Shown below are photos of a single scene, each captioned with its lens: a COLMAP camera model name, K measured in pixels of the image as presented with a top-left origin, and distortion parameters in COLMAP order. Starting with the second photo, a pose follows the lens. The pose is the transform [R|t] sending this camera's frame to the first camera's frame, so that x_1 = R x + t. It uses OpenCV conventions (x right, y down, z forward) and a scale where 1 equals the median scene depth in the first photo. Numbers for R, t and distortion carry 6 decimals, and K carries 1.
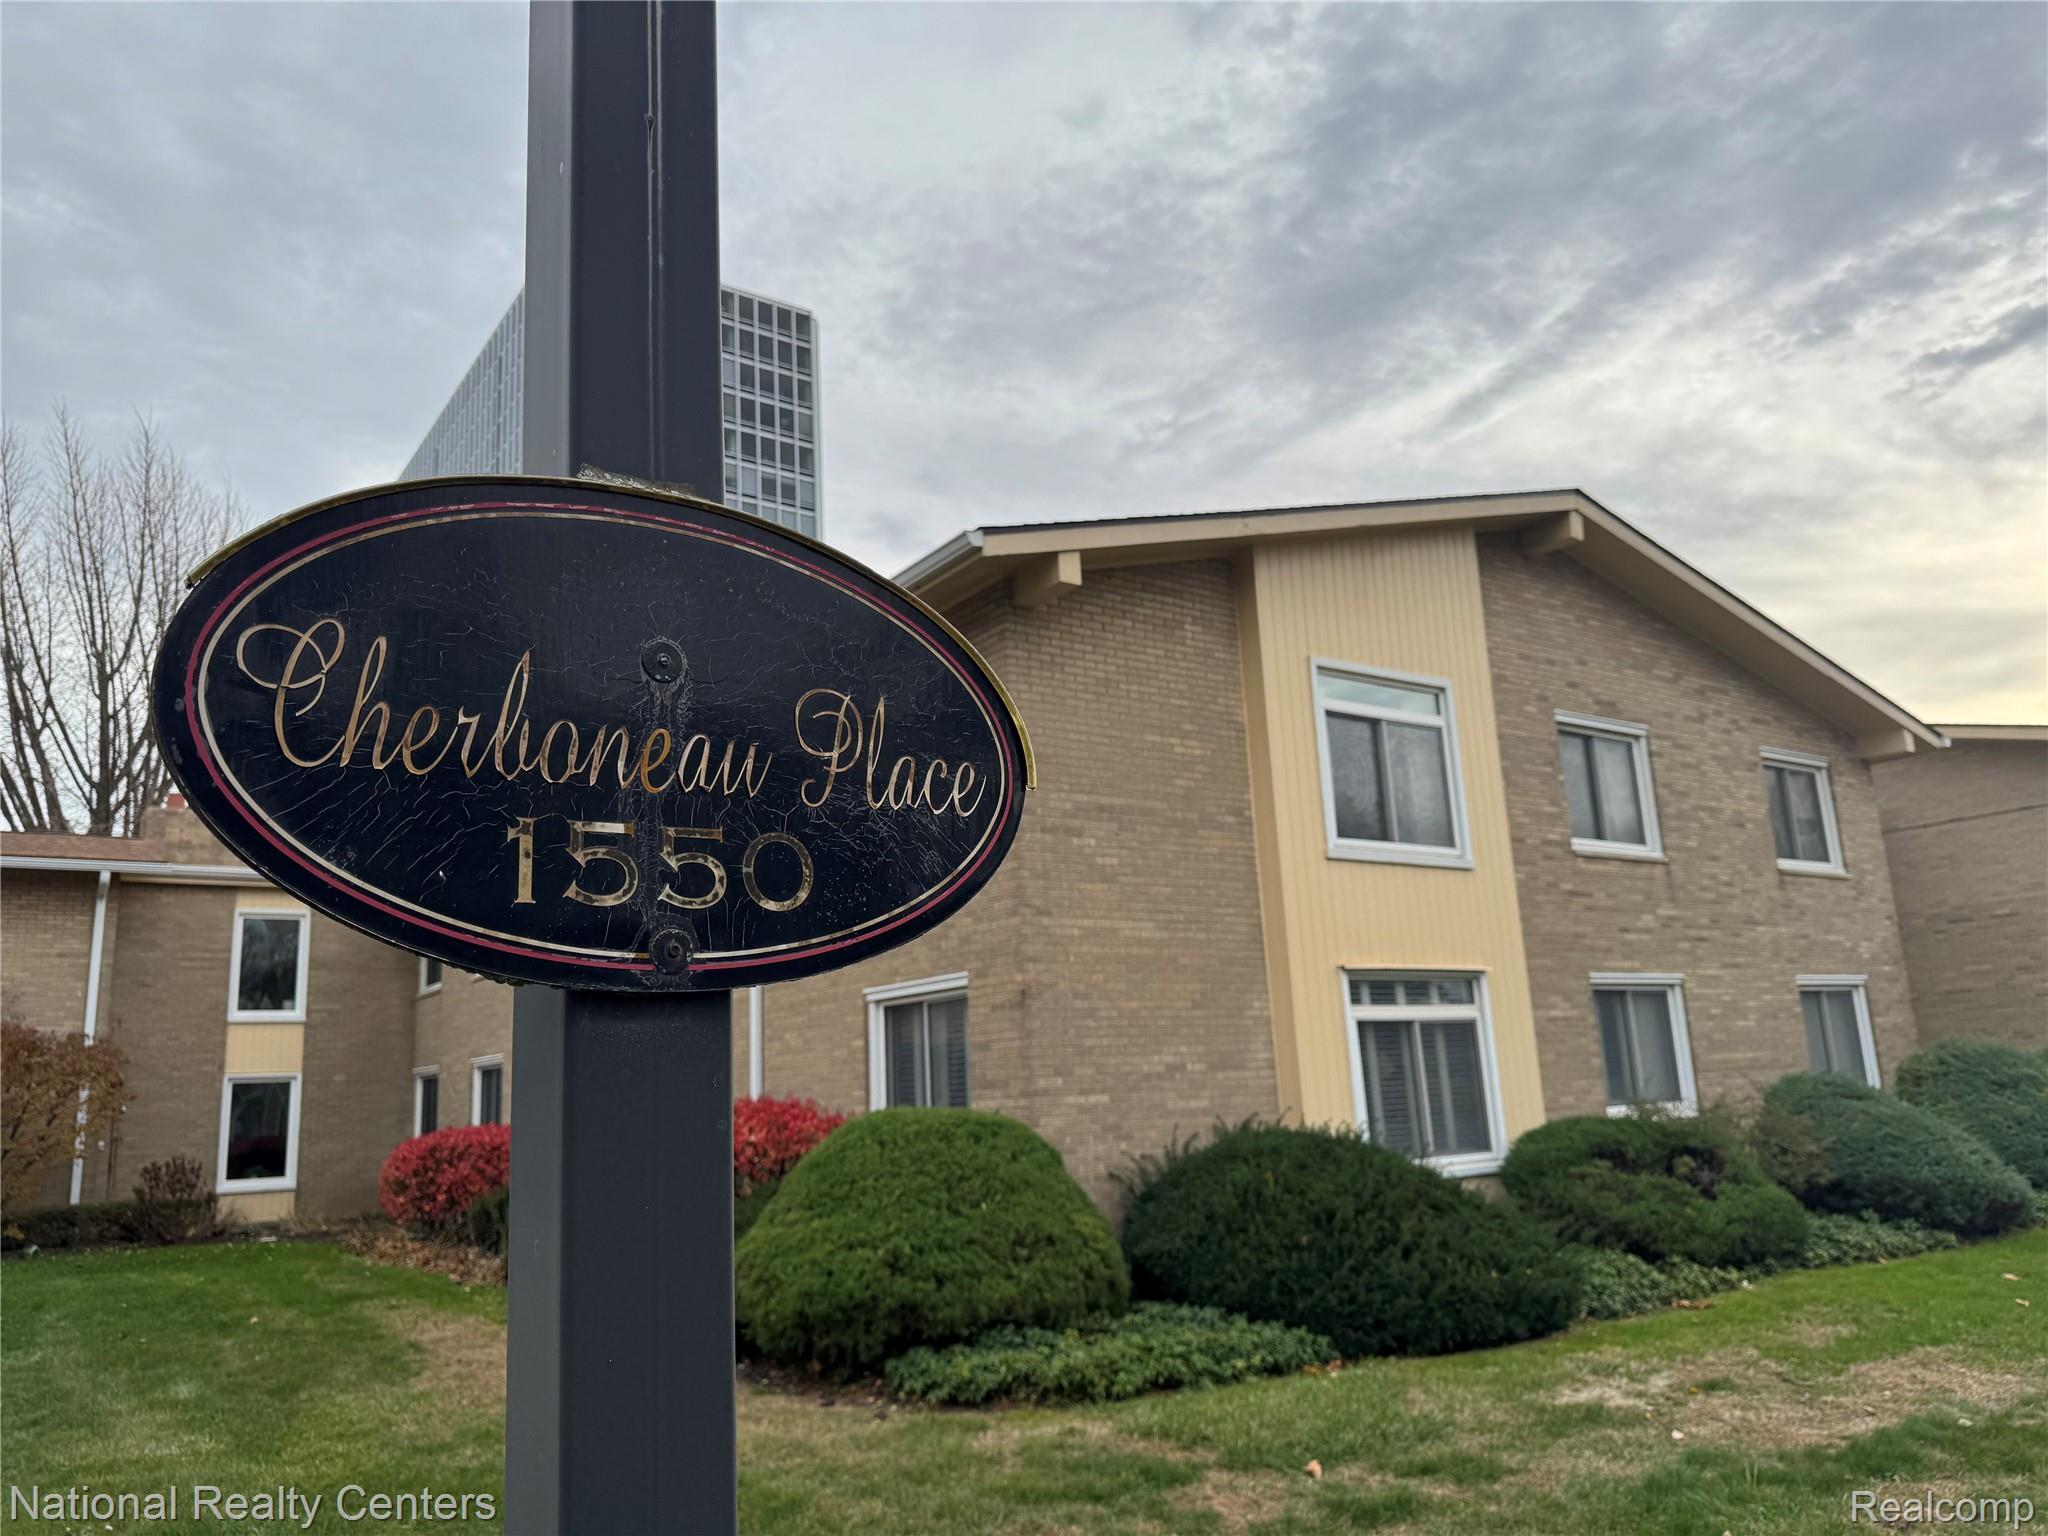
lens RADIAL K [[1471.8, 0, 1024.0], [0, 1471.8, 768.0], [0, 0, 1]] dist [-0.002297, 0.005107]
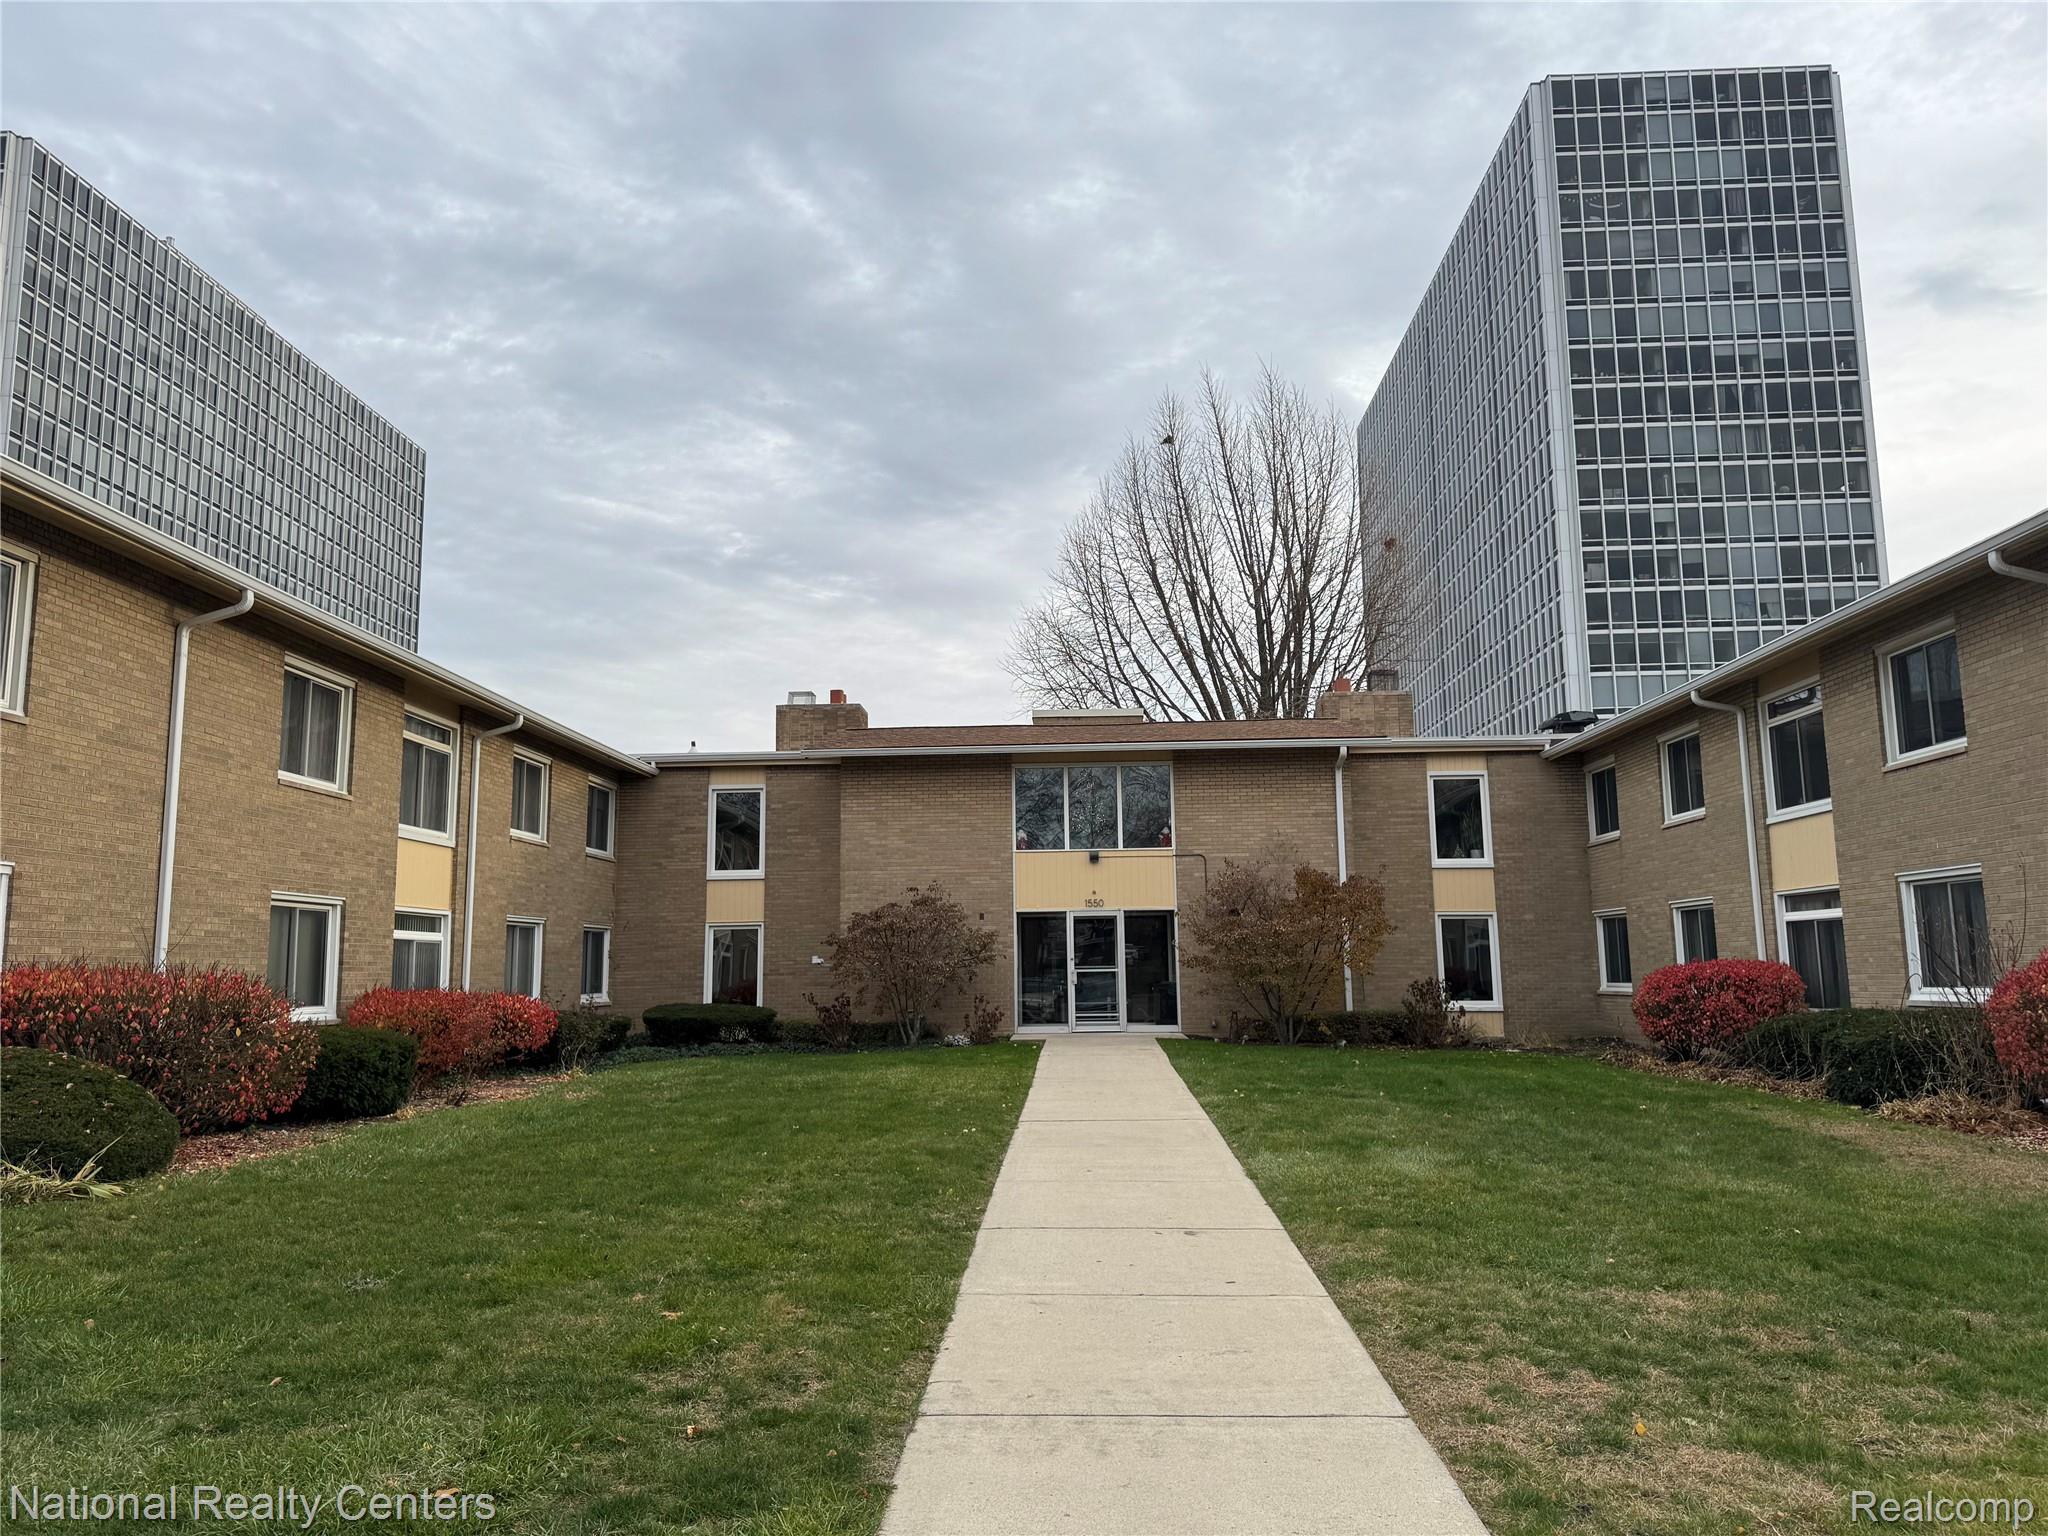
lens RADIAL K [[1471.8, 0, 1024.0], [0, 1471.8, 768.0], [0, 0, 1]] dist [-0.002297, 0.005107]
pose [[0.798955, -0.043848, -0.599790, -0.092513], [0.104029, 0.992380, 0.066024, -0.017814], [0.592325, -0.115146, 0.797429, -0.118143]]
